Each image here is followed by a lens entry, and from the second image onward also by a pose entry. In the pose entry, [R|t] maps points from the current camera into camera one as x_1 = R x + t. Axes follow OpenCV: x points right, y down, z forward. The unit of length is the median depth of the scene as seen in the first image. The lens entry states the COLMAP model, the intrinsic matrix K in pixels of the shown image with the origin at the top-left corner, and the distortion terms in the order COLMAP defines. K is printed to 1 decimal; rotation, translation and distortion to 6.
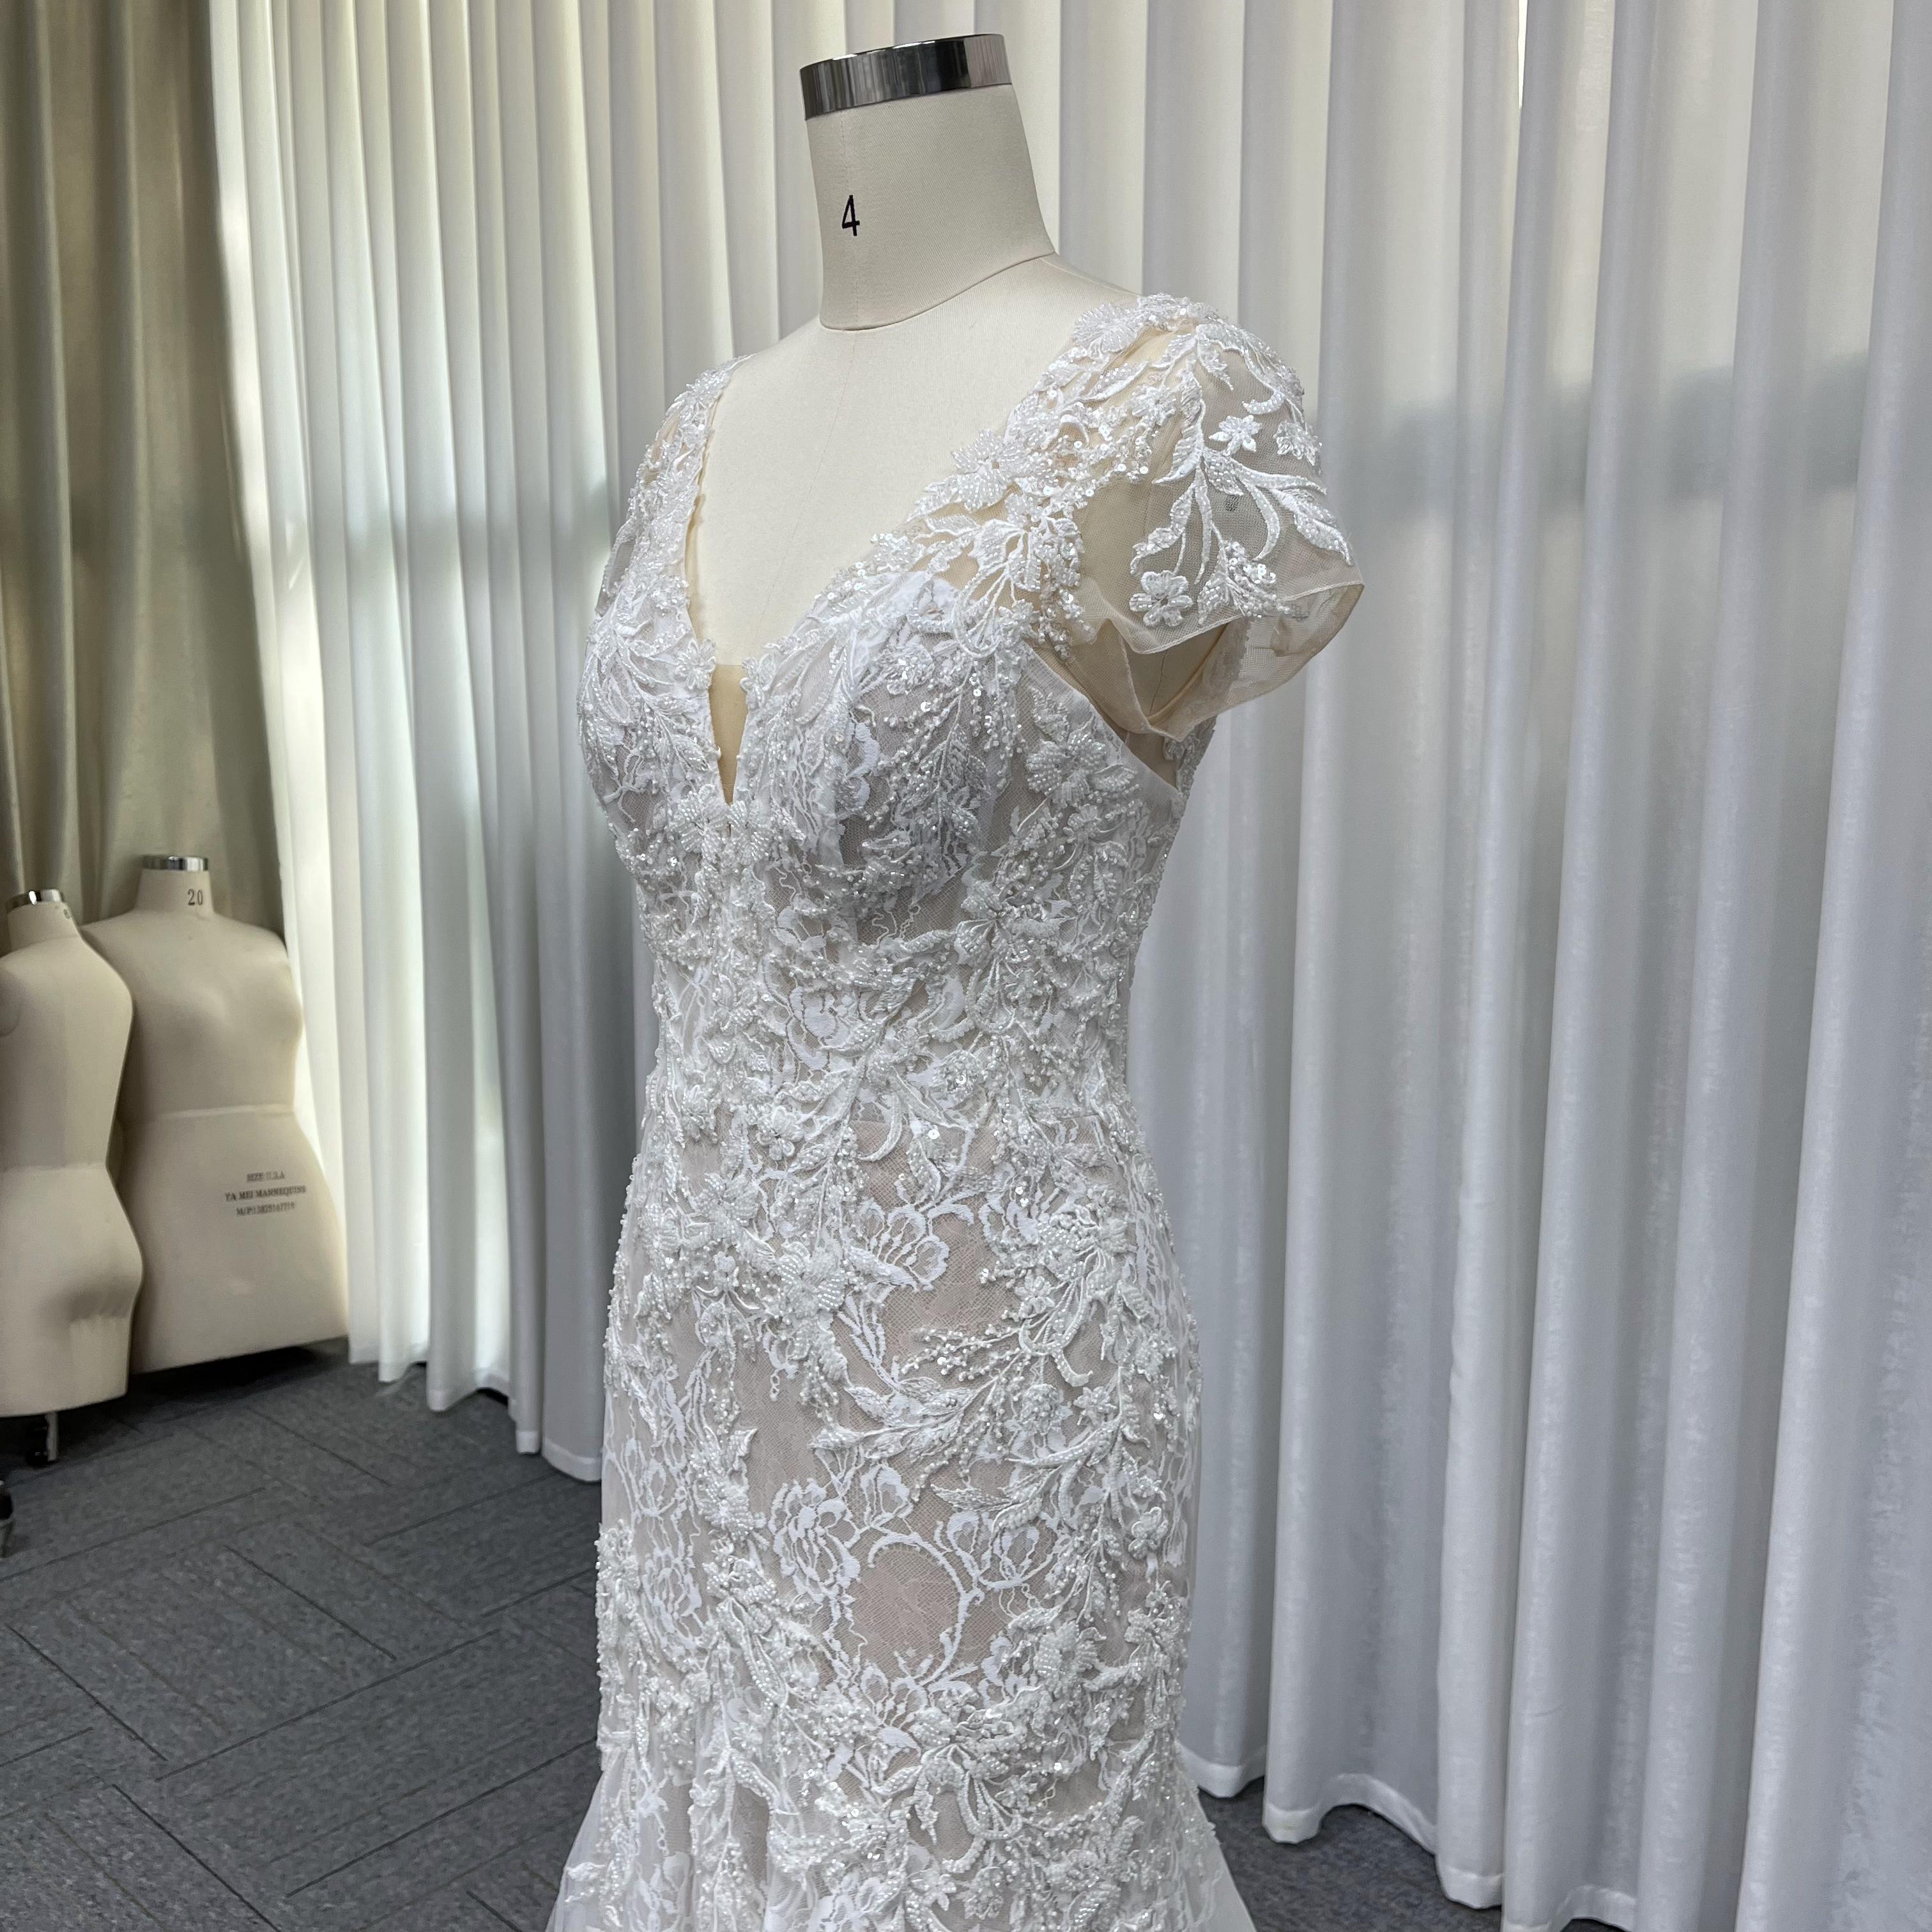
lens RADIAL K [[1977.2, 0, 950.9], [0, 1977.2, 950.0], [0, 0, 1]] dist [0.026481, 0.000000]
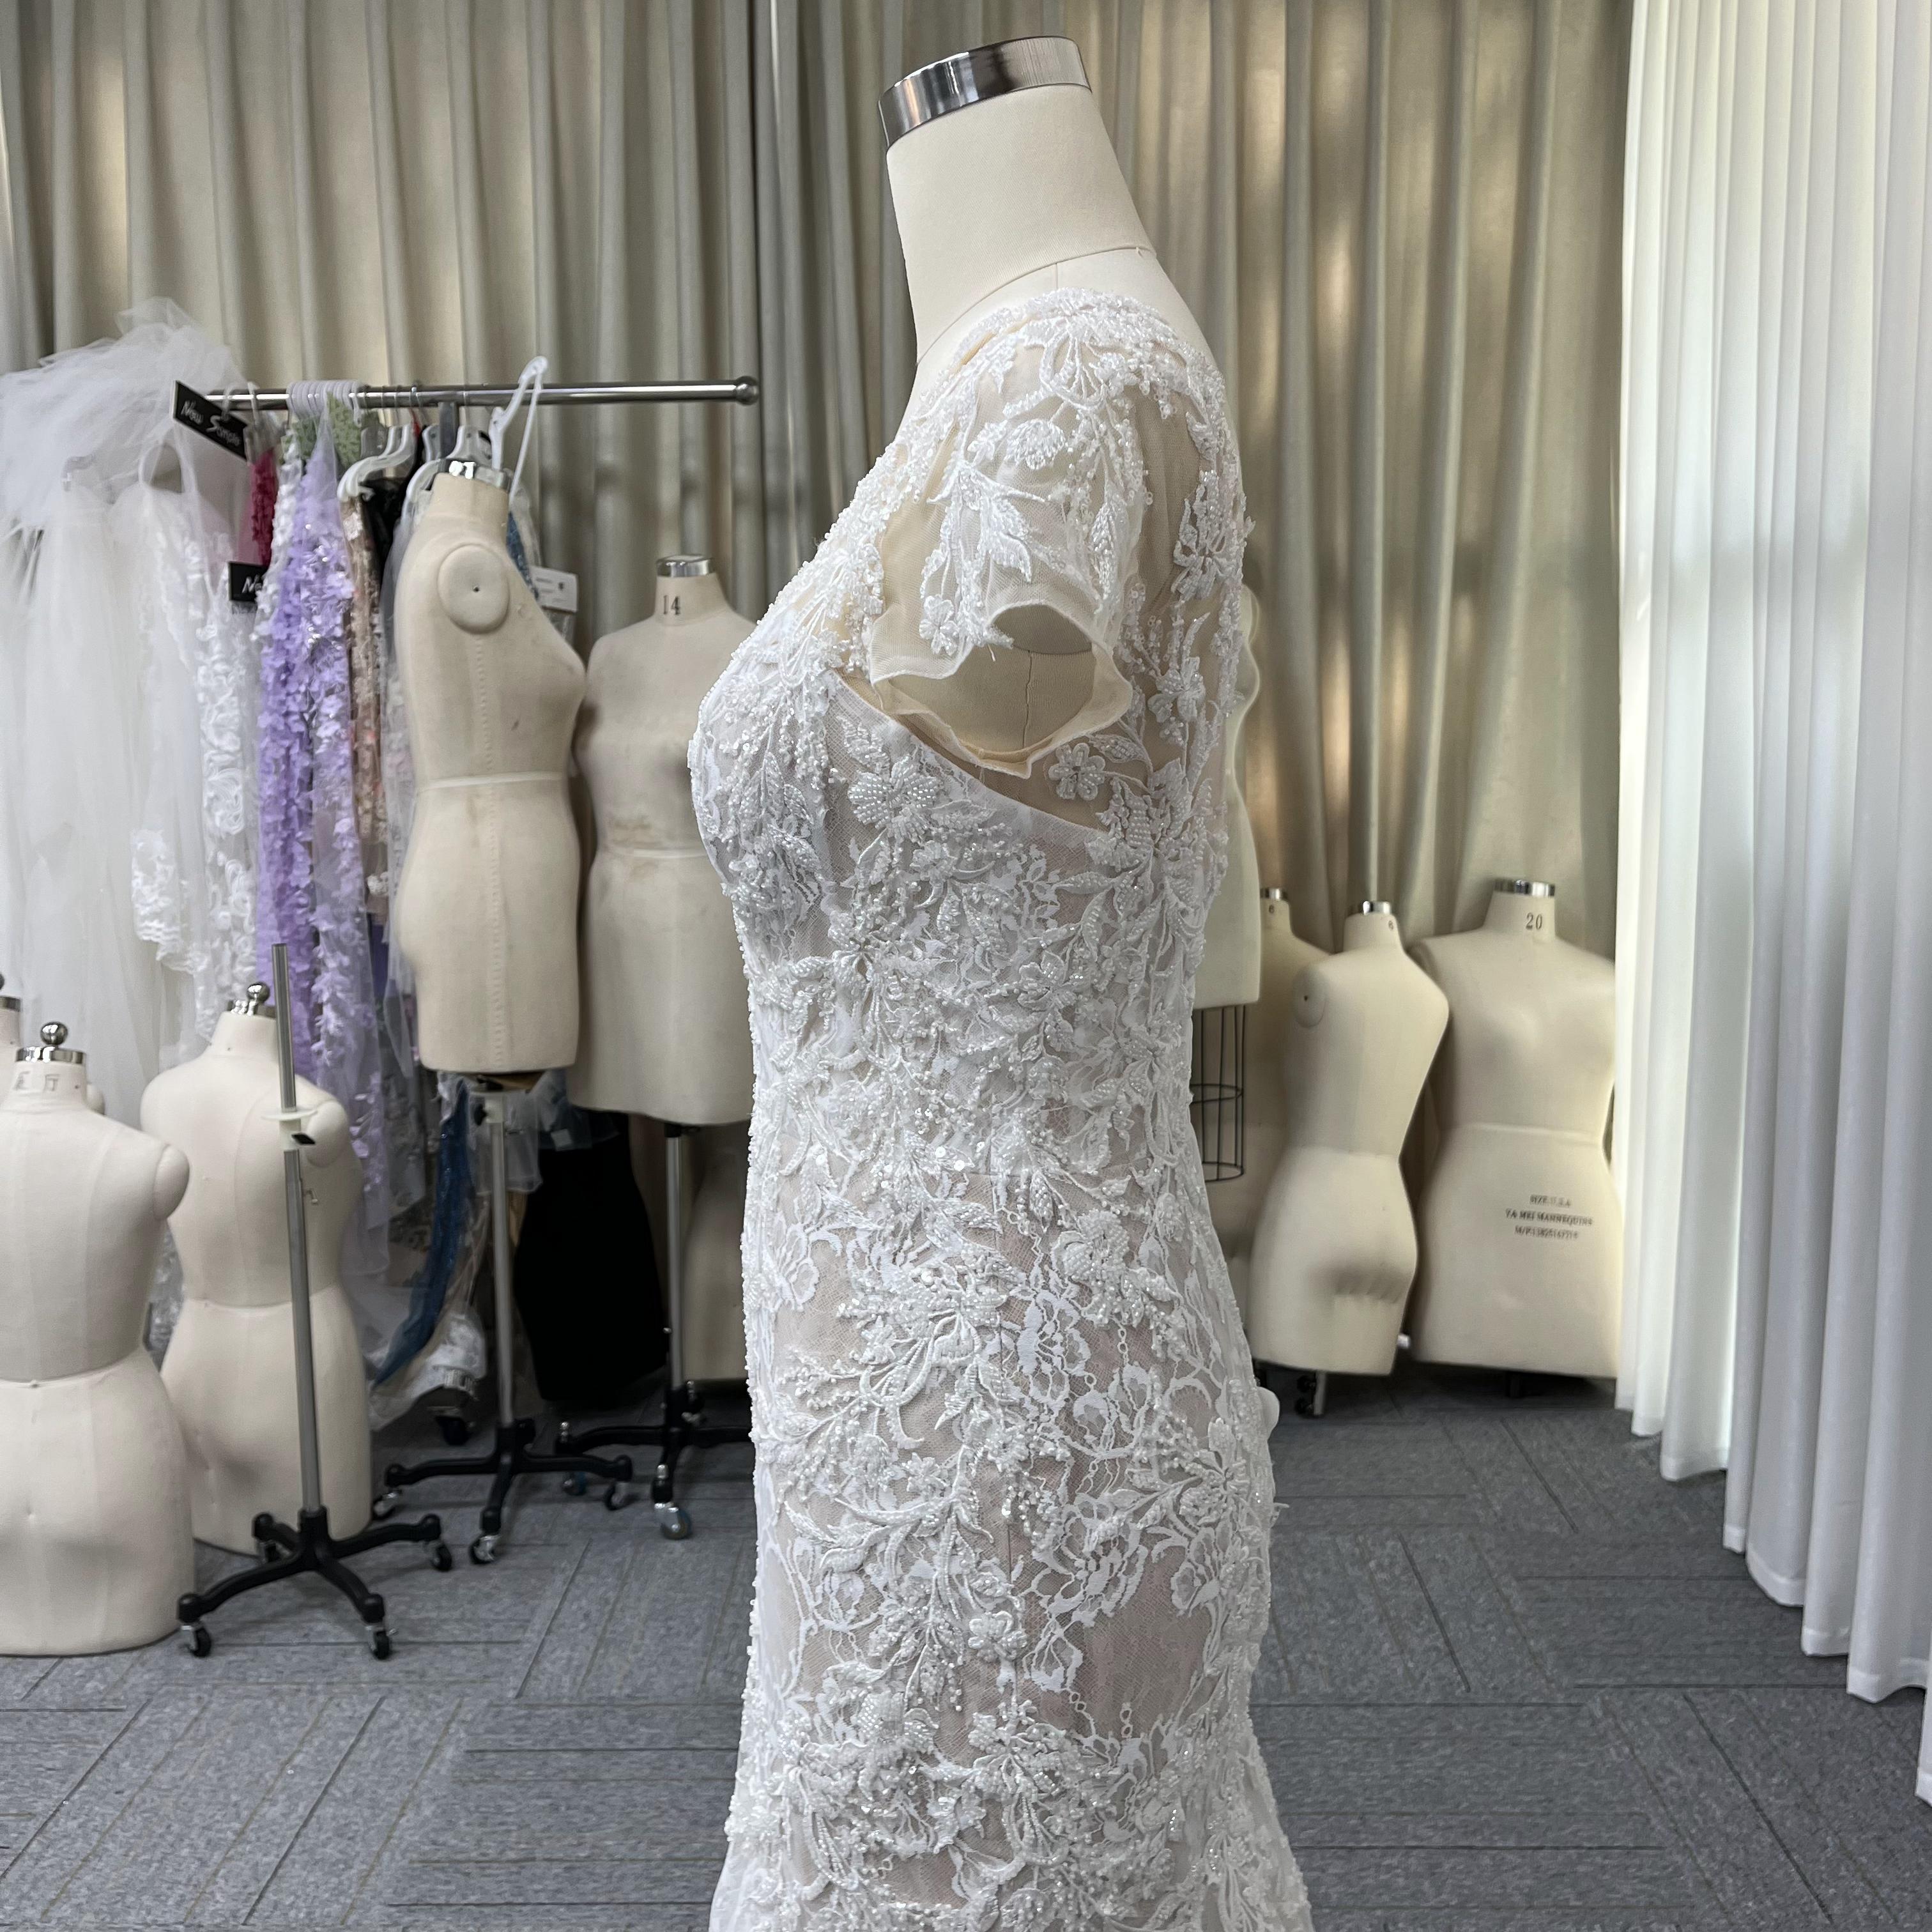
lens RADIAL K [[1977.2, 0, 970.4], [0, 1977.2, 951.2], [0, 0, 1]] dist [0.026481, 0.000000]
pose [[0.666940, 0.095888, -0.738916, 0.771285], [-0.107586, 0.993686, 0.031843, -0.052098], [0.737304, 0.058260, 0.673044, 0.367644]]
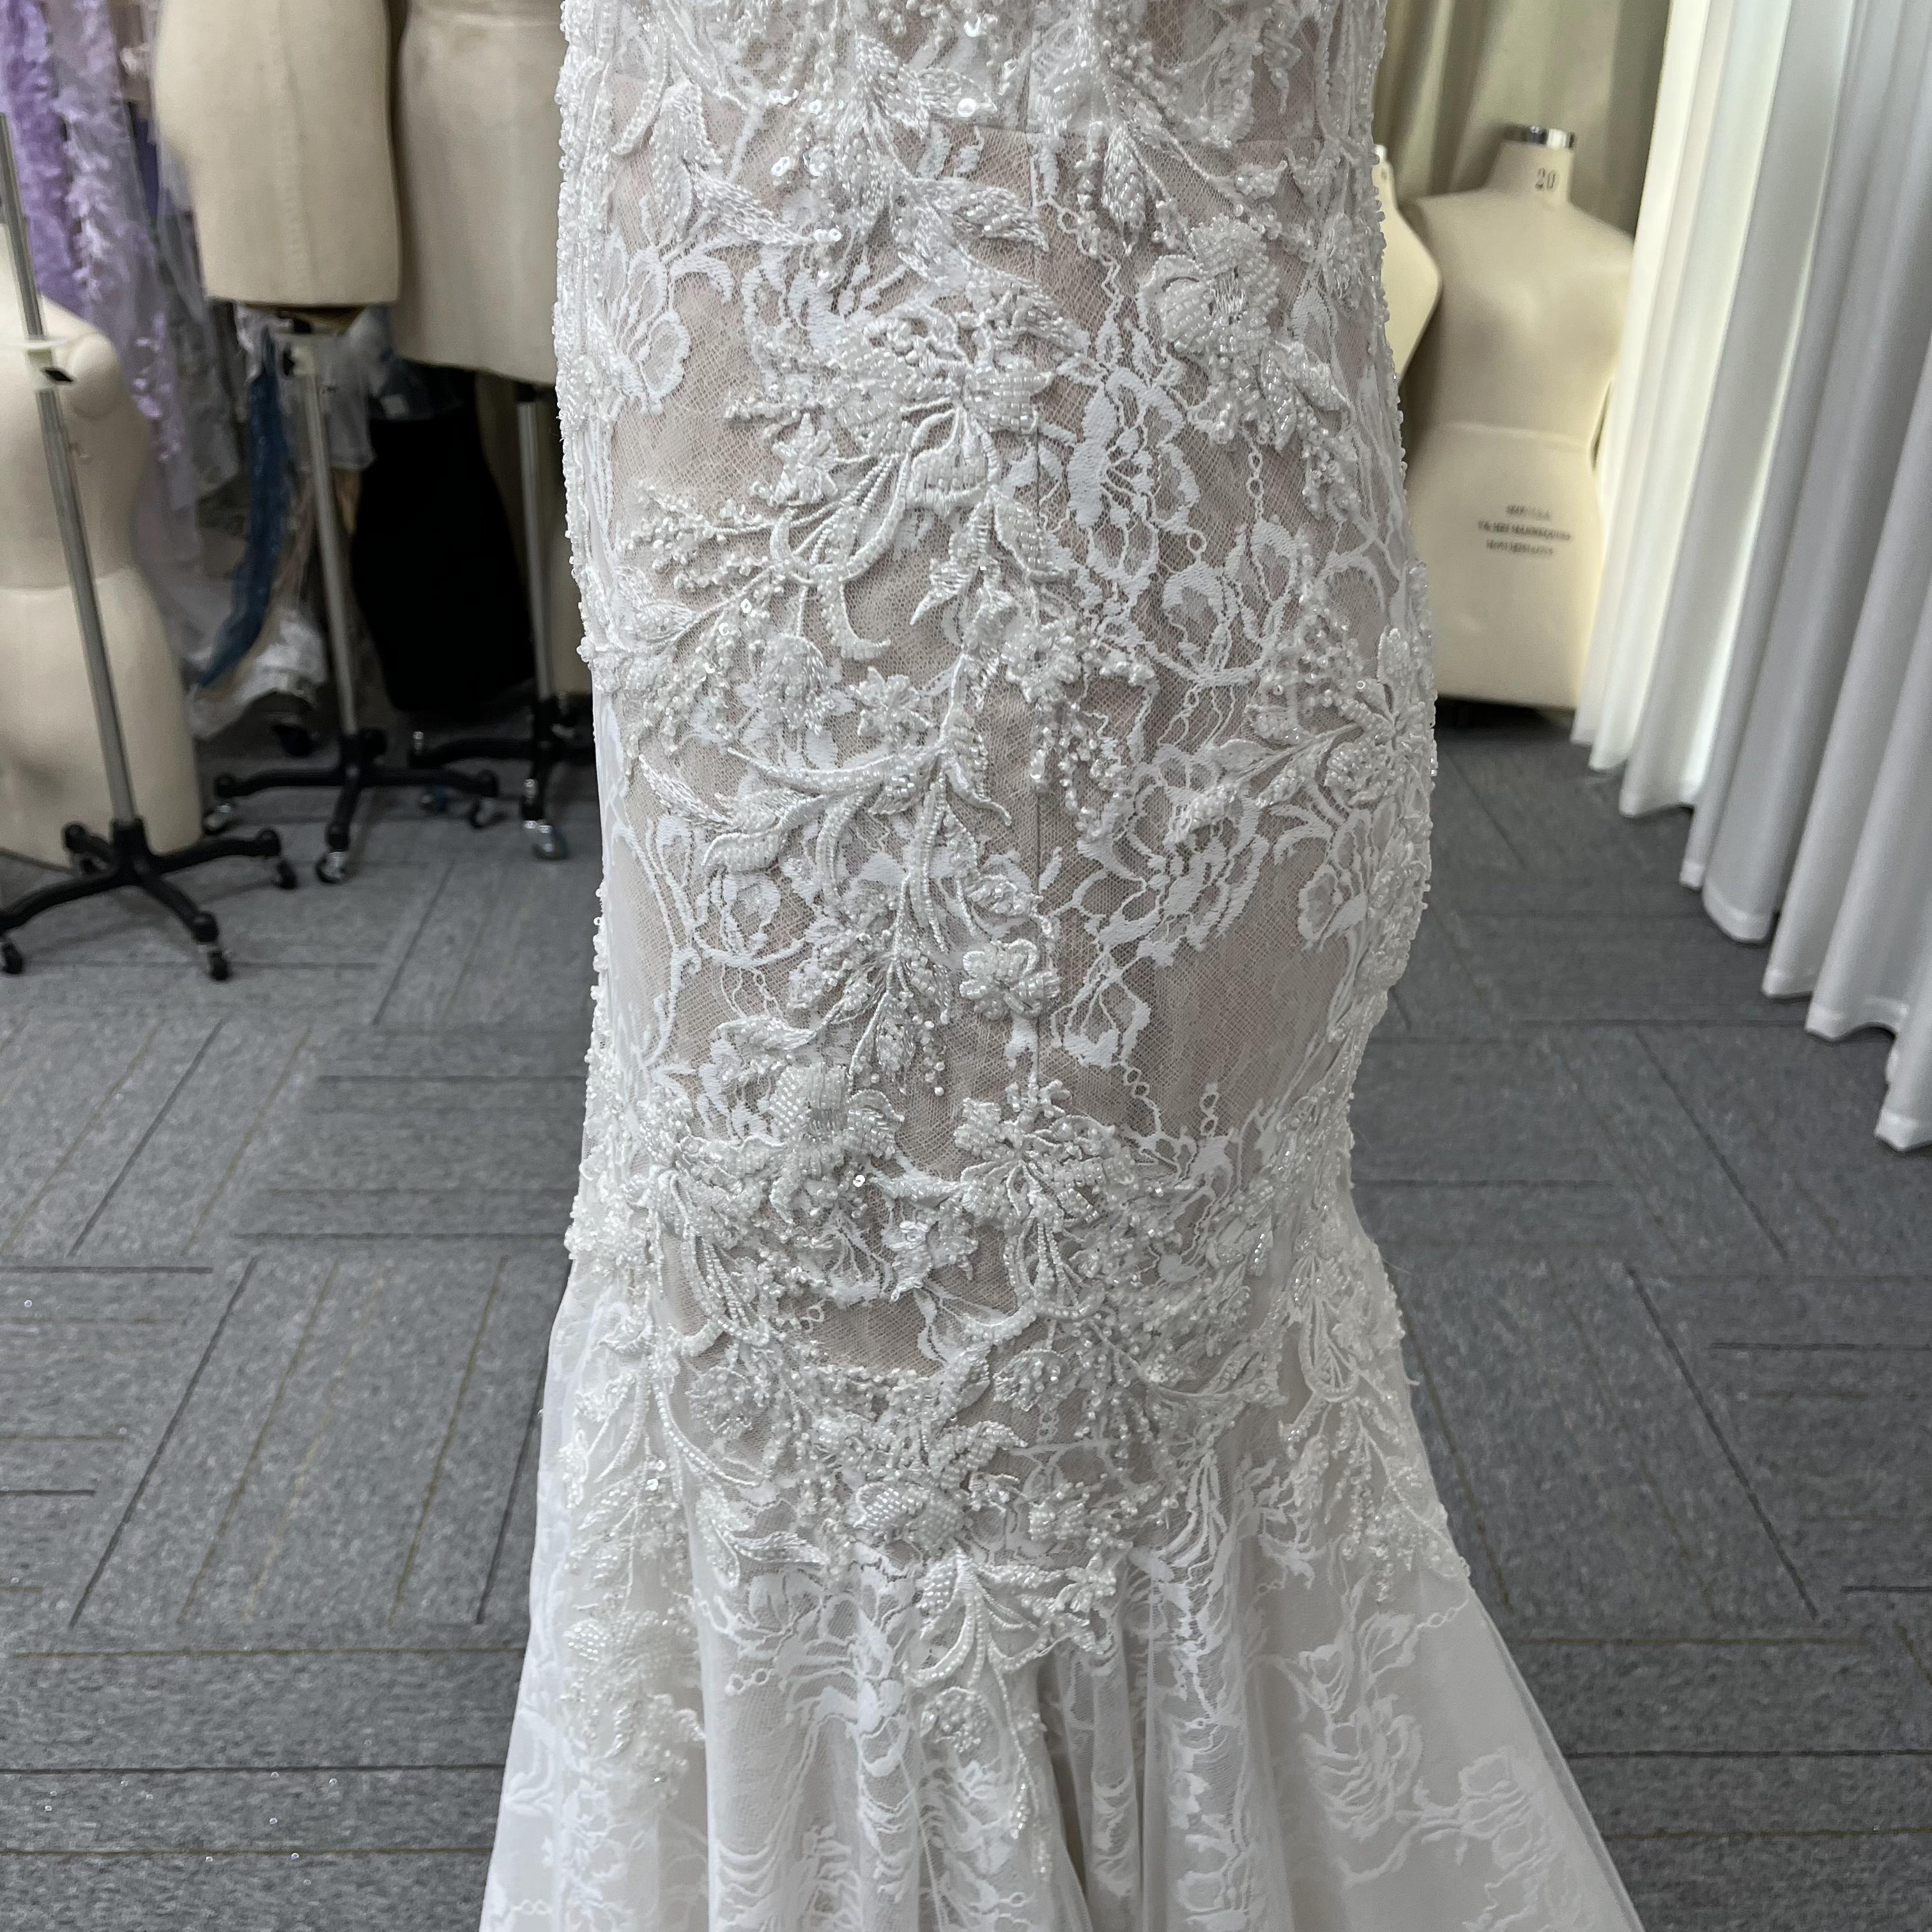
lens RADIAL K [[1977.2, 0, 983.2], [0, 1977.2, 949.1], [0, 0, 1]] dist [0.026481, 0.000000]
pose [[0.704690, 0.335397, -0.625237, 0.444845], [-0.141509, 0.929950, 0.339364, 0.109196], [0.695261, -0.150670, 0.702788, 0.644912]]
